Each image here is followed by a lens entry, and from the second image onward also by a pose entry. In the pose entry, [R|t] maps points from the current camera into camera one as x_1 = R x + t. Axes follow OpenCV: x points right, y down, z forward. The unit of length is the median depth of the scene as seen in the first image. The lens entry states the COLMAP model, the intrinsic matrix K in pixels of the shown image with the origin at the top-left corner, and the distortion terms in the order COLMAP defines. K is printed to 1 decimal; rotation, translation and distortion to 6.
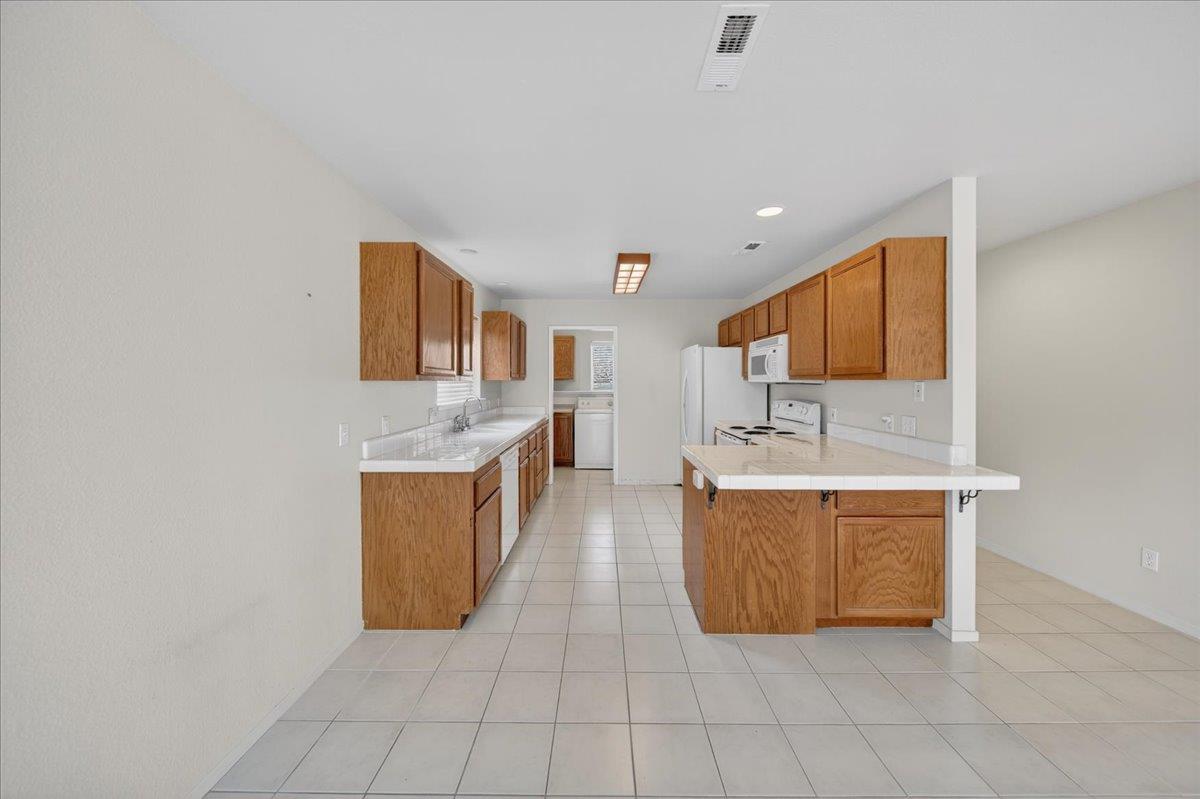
lens RADIAL K [[424.6, 0, 599.7], [0, 424.6, 384.7], [0, 0, 1]] dist [0.001438, -0.000051]
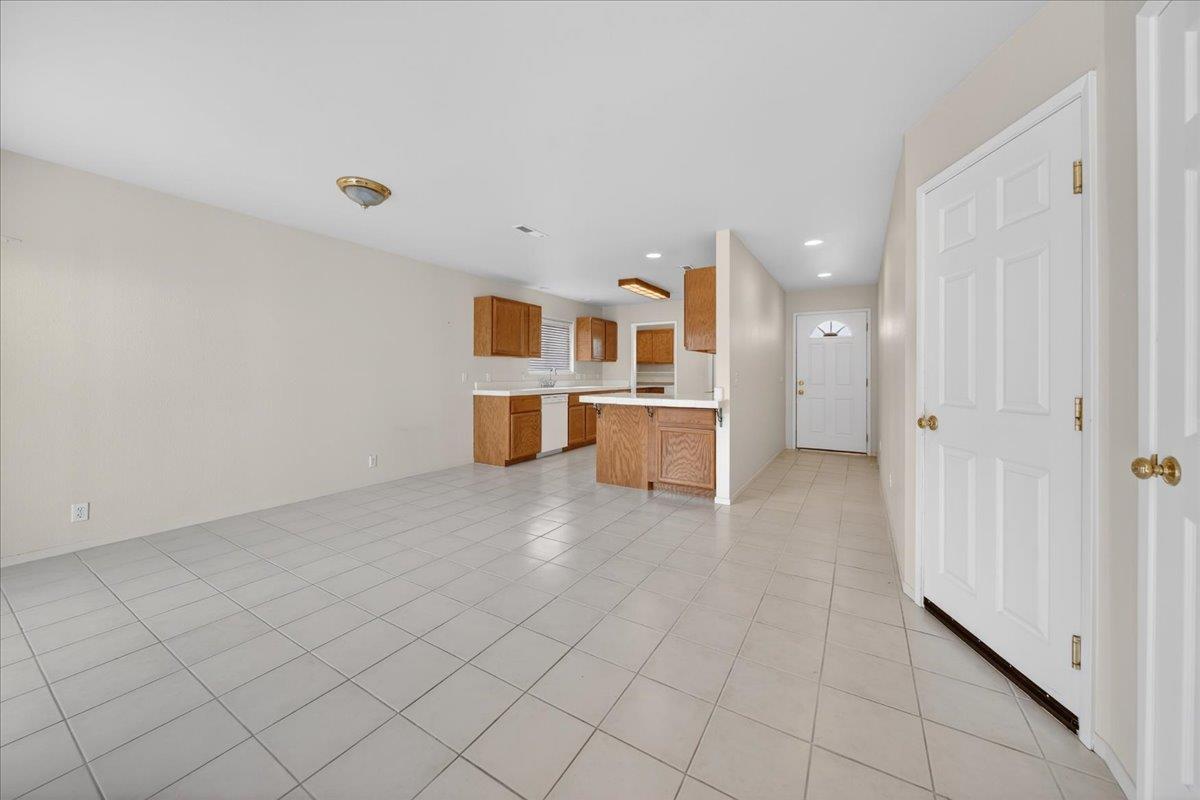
lens RADIAL K [[432.1, 0, 599.4], [0, 432.1, 373.6], [0, 0, 1]] dist [0.000346, -0.000397]
pose [[0.859292, 0.003705, -0.511472, 1.279169], [-0.009255, 0.999923, -0.008304, 0.102988], [0.511401, 0.011869, 0.859260, -0.713782]]
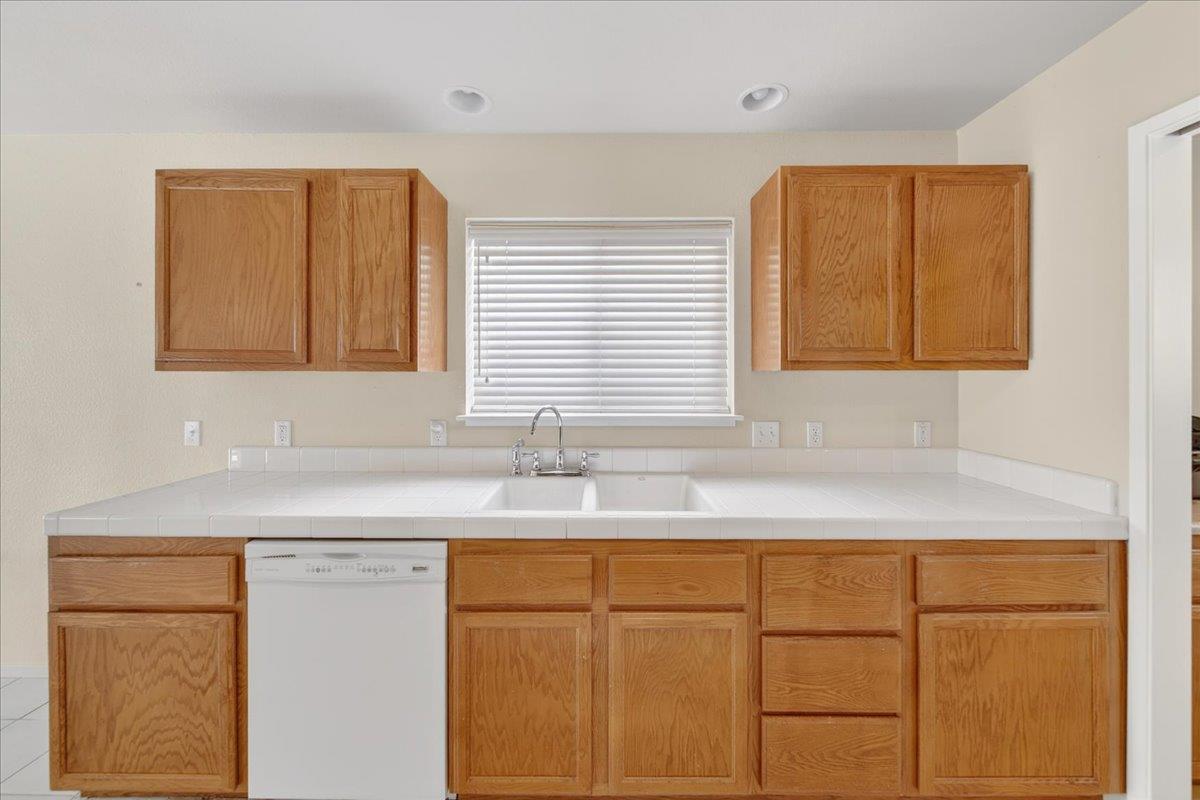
lens RADIAL K [[432.1, 0, 599.4], [0, 432.1, 373.6], [0, 0, 1]] dist [0.000346, -0.000397]
pose [[-0.003714, 0.001788, -0.999992, 0.271918], [-0.008715, 0.999960, 0.001820, -0.014356], [0.999955, 0.008722, -0.003698, 1.732988]]
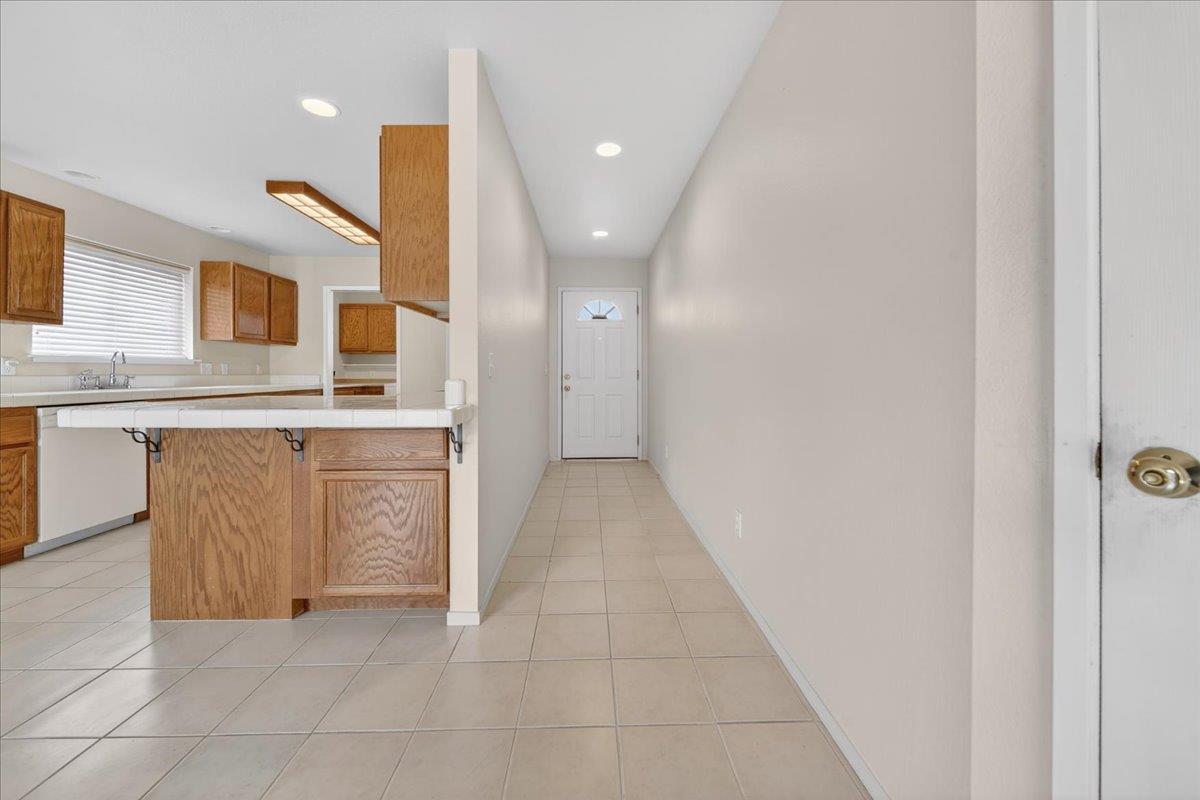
lens RADIAL K [[432.1, 0, 599.4], [0, 432.1, 373.6], [0, 0, 1]] dist [0.000346, -0.000397]
pose [[0.999560, 0.000969, 0.029652, 1.060024], [-0.000743, 0.999971, -0.007633, 0.132843], [-0.029659, 0.007607, 0.999531, 0.168298]]
